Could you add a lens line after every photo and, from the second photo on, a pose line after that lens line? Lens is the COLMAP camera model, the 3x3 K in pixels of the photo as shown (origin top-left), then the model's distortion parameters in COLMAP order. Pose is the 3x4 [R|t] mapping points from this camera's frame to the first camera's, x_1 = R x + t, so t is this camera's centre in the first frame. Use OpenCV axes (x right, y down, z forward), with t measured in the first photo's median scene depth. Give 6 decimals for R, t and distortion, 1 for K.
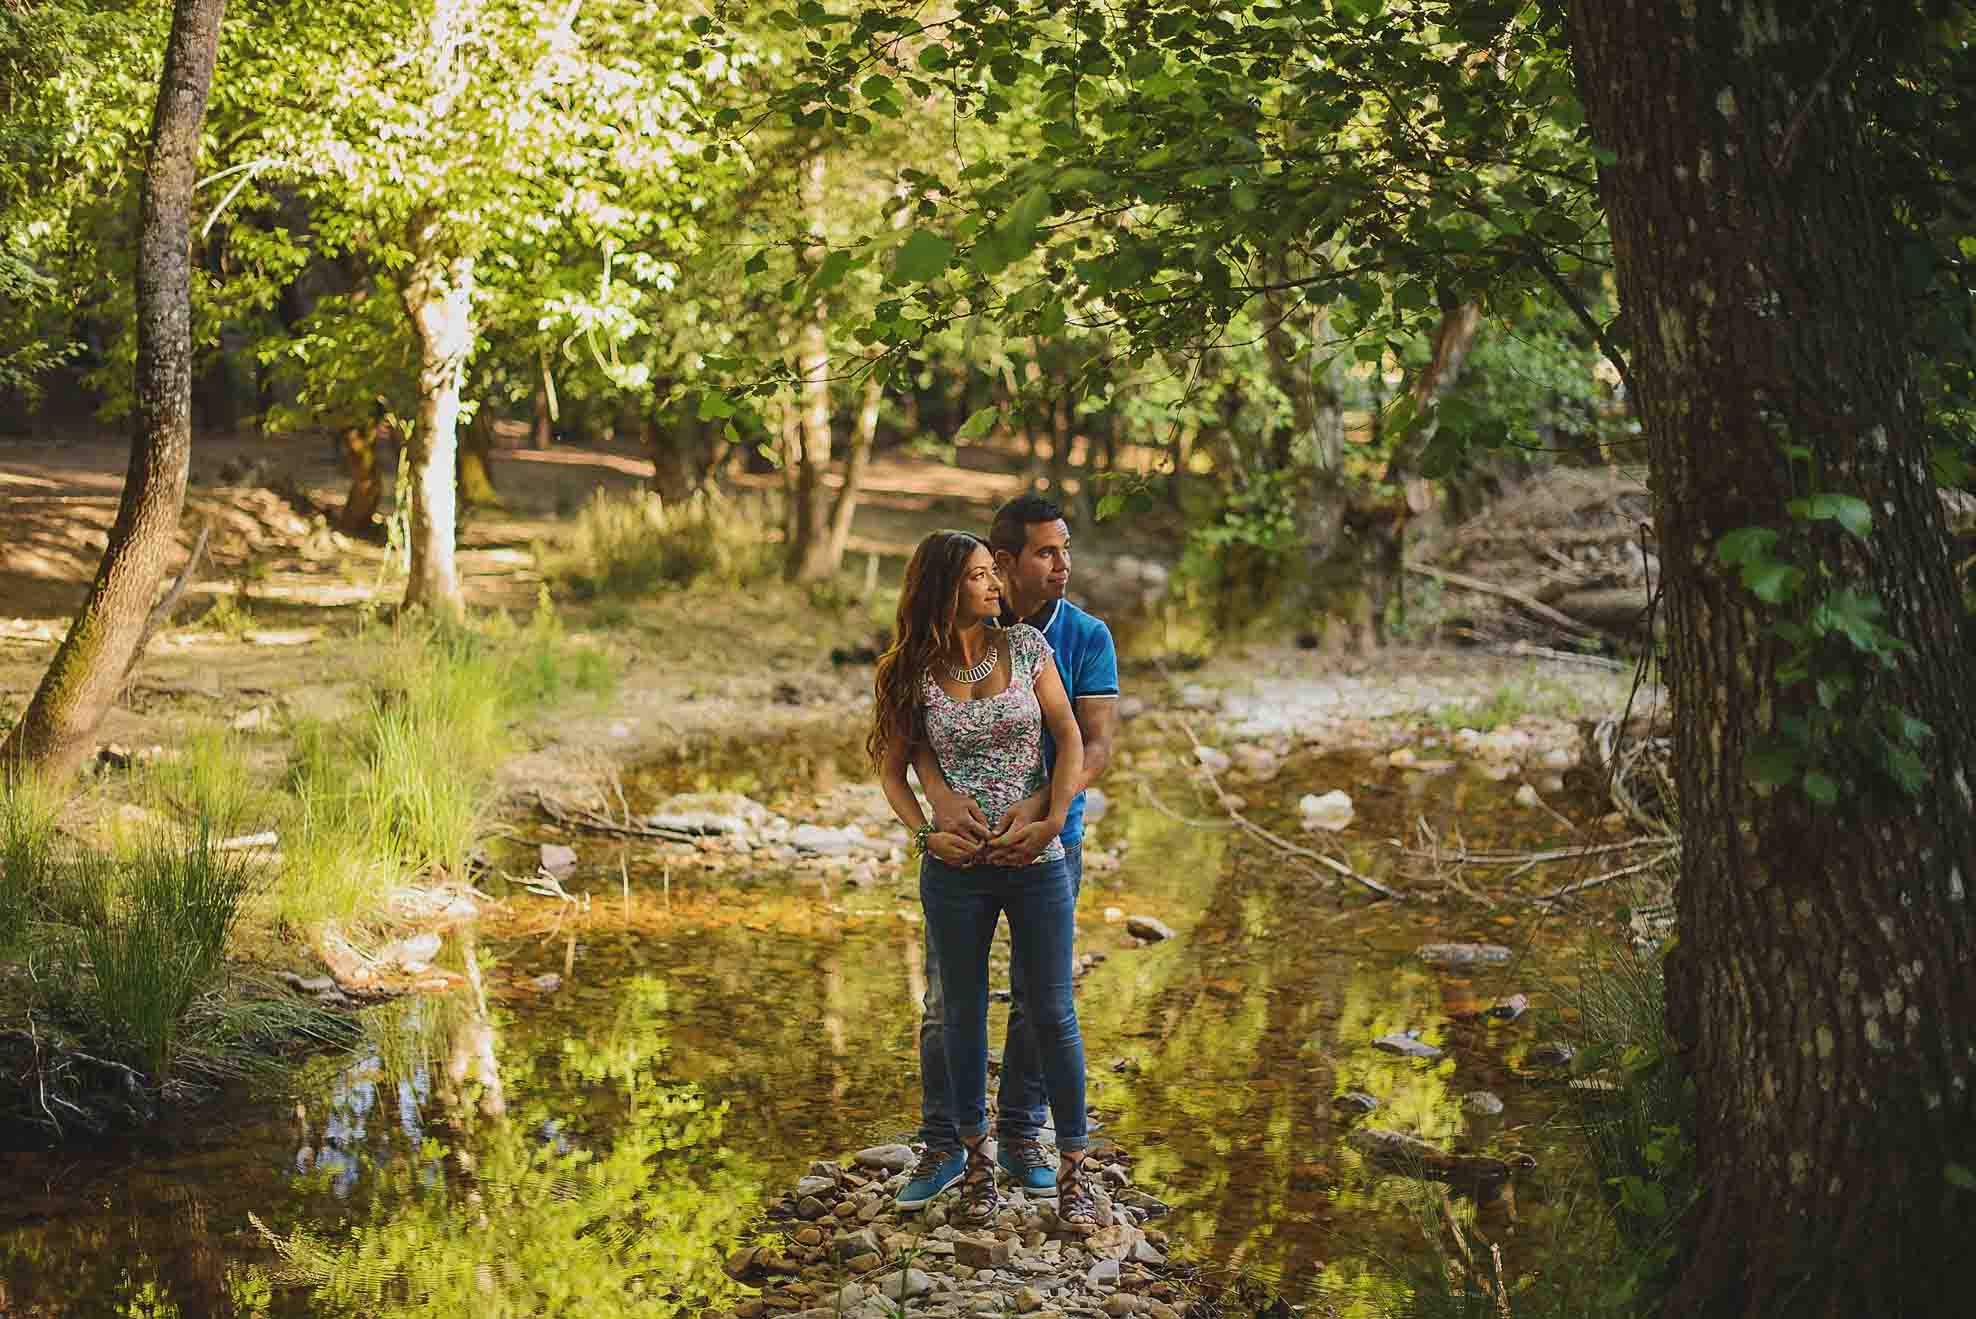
lens RADIAL K [[2872.7, 0, 988.0], [0, 2872.7, 659.5], [0, 0, 1]] dist [-0.149916, 0.080493]
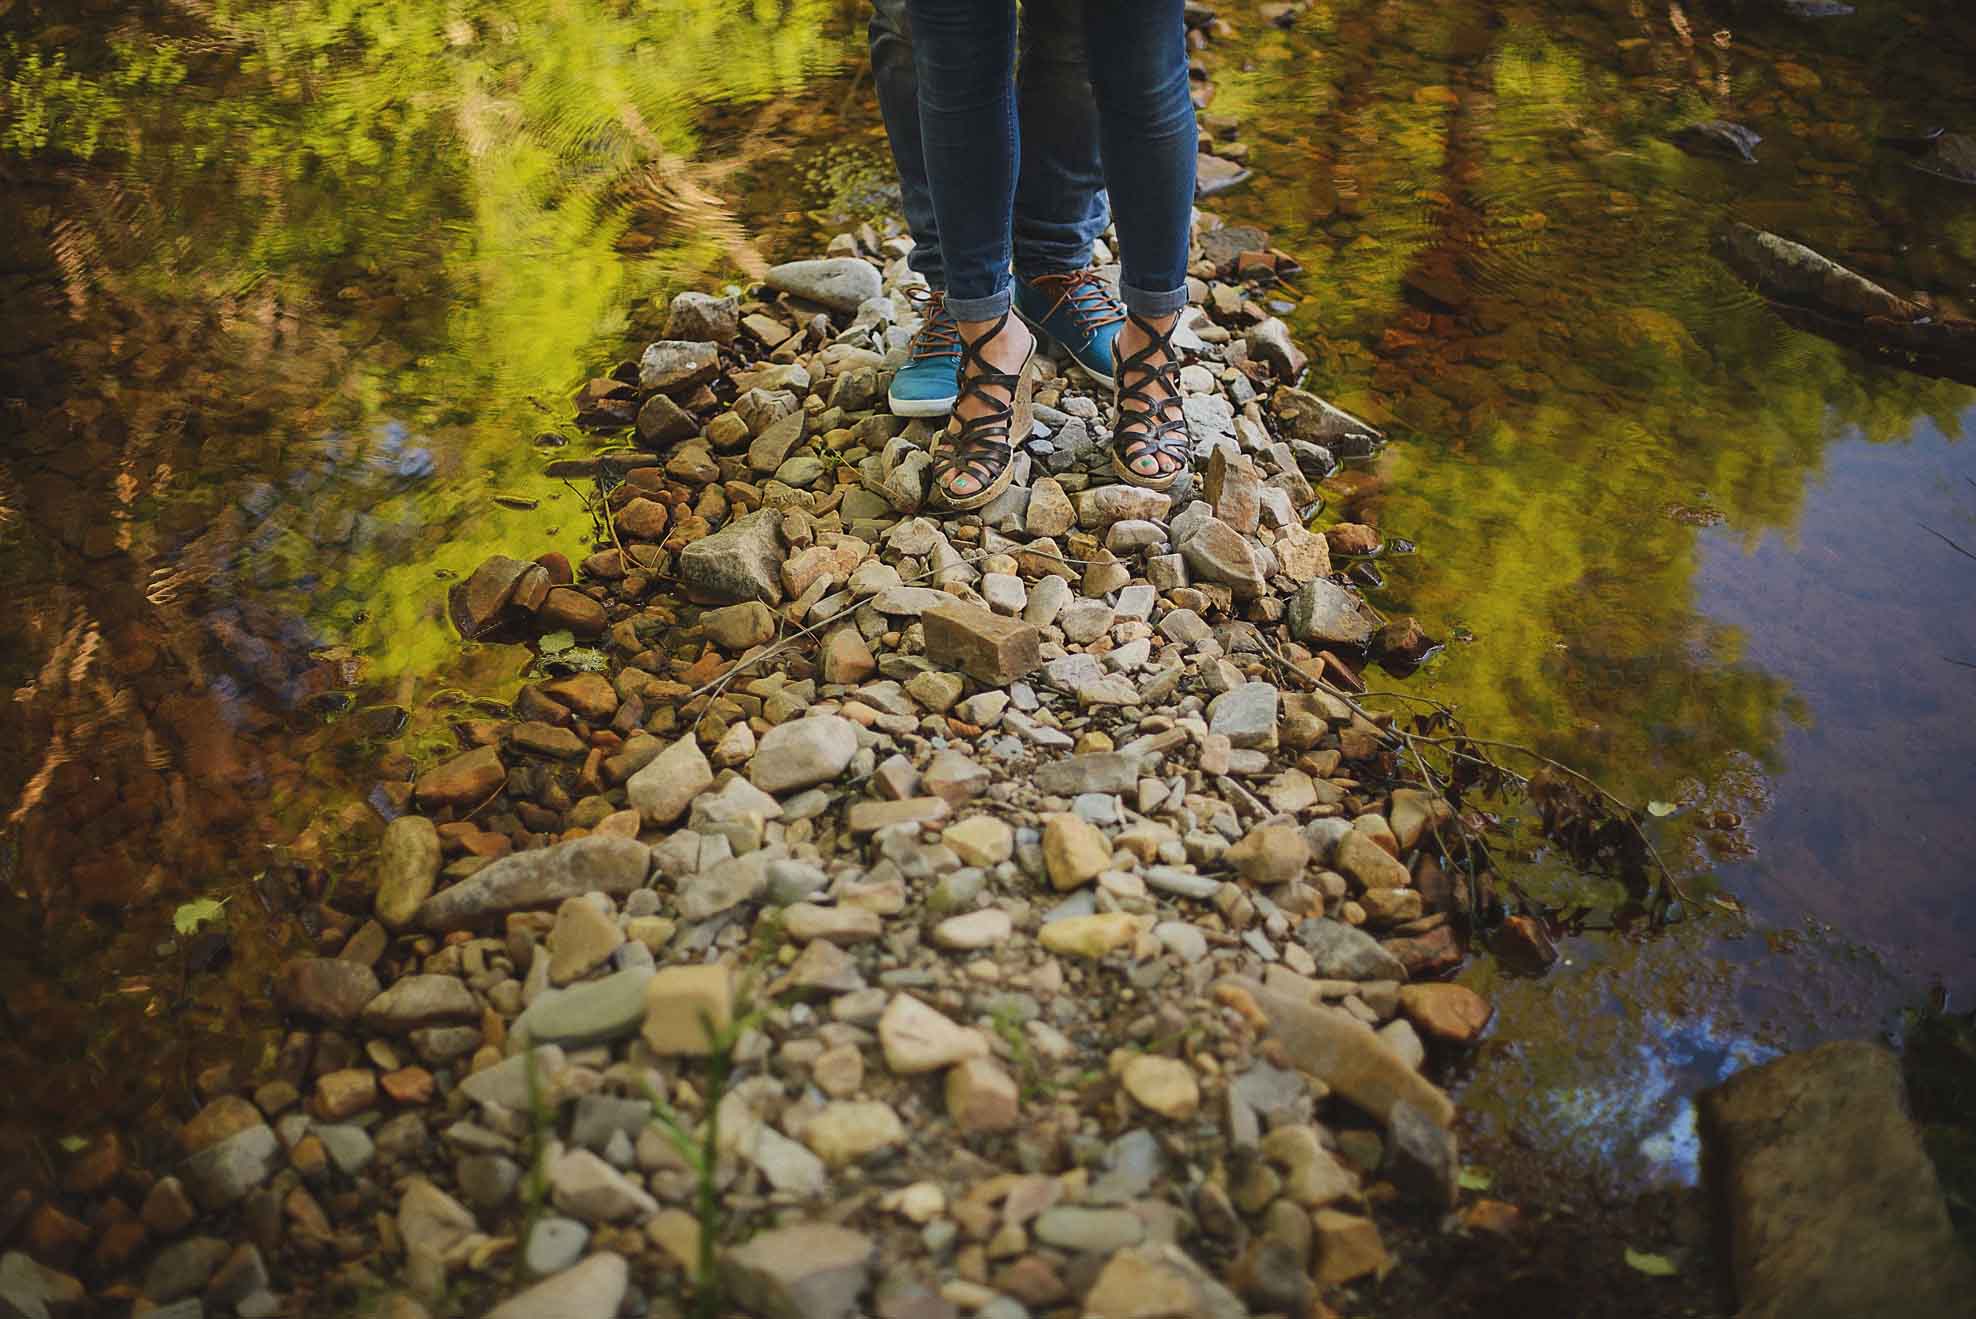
lens RADIAL K [[2872.7, 0, 988.0], [0, 2872.7, 659.5], [0, 0, 1]] dist [-0.149916, 0.080493]
pose [[0.998949, 0.030601, -0.034117, 0.006387], [-0.011780, 0.890852, 0.454141, -0.000134], [0.044290, -0.453262, 0.890276, 0.250086]]
